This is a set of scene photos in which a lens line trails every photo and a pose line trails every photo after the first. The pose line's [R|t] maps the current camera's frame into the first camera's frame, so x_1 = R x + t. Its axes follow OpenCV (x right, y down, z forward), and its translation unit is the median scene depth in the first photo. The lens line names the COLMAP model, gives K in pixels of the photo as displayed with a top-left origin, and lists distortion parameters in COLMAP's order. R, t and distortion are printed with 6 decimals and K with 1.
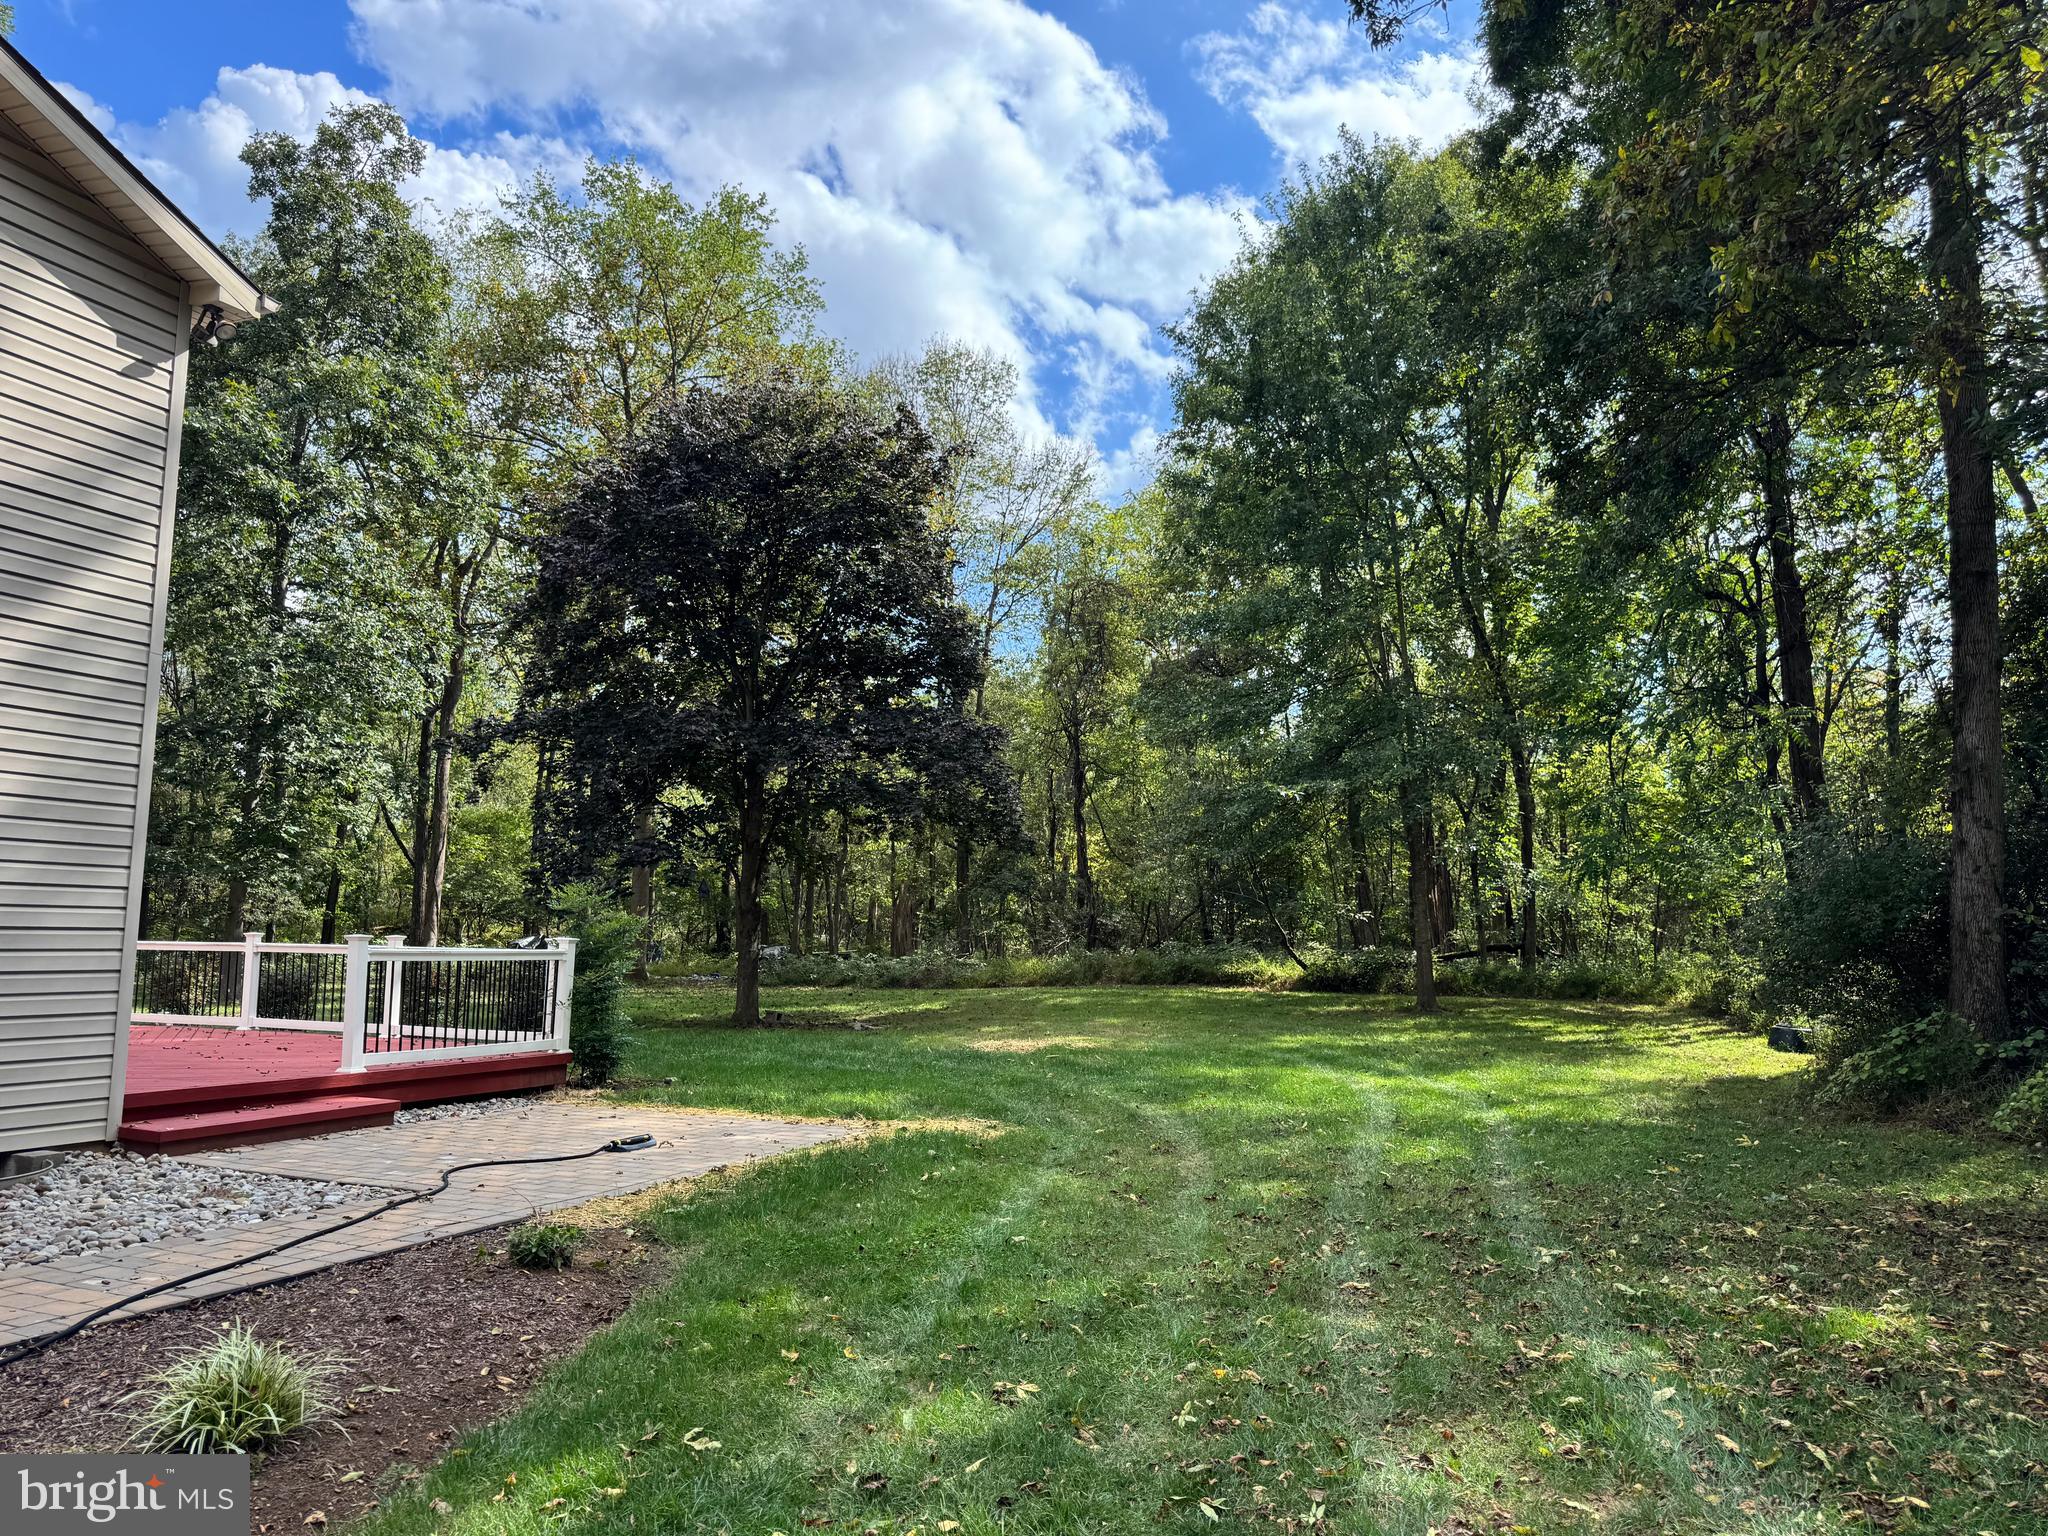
lens RADIAL K [[1464.1, 0, 1027.5], [0, 1464.1, 765.7], [0, 0, 1]] dist [0.059624, -0.076007]
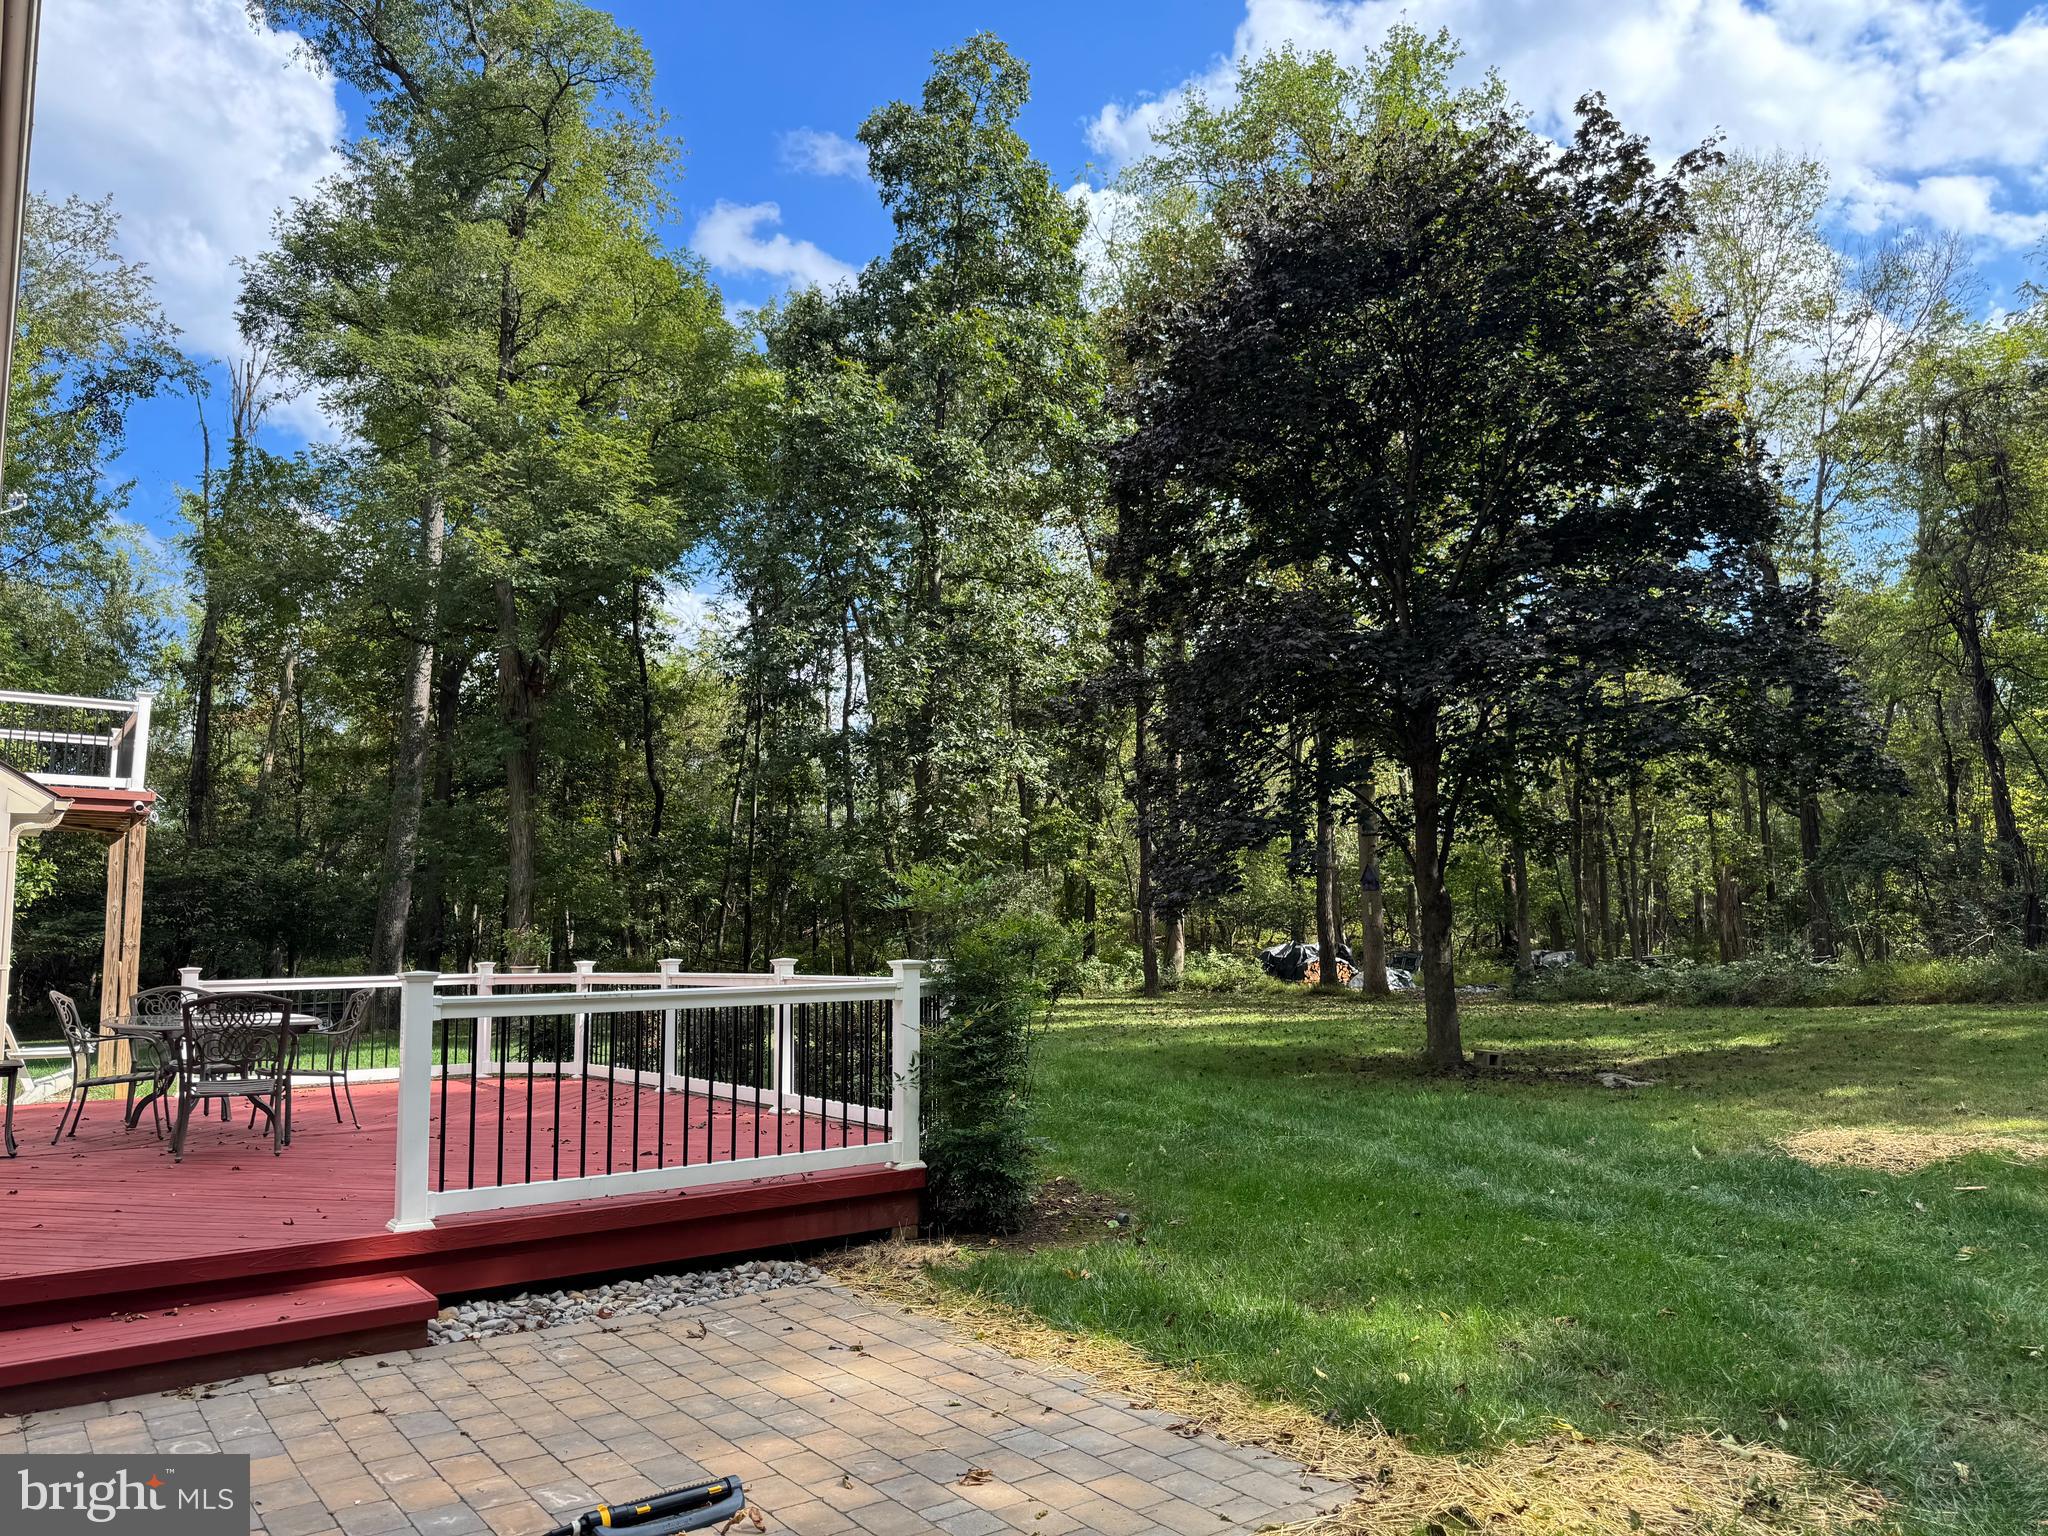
lens RADIAL K [[1464.1, 0, 1015.5], [0, 1464.1, 767.7], [0, 0, 1]] dist [0.059624, -0.076007]
pose [[0.850064, -0.092094, -0.518566, 0.007485], [0.090835, 0.995475, -0.027889, 0.024909], [0.518788, -0.023396, 0.854583, 0.216340]]
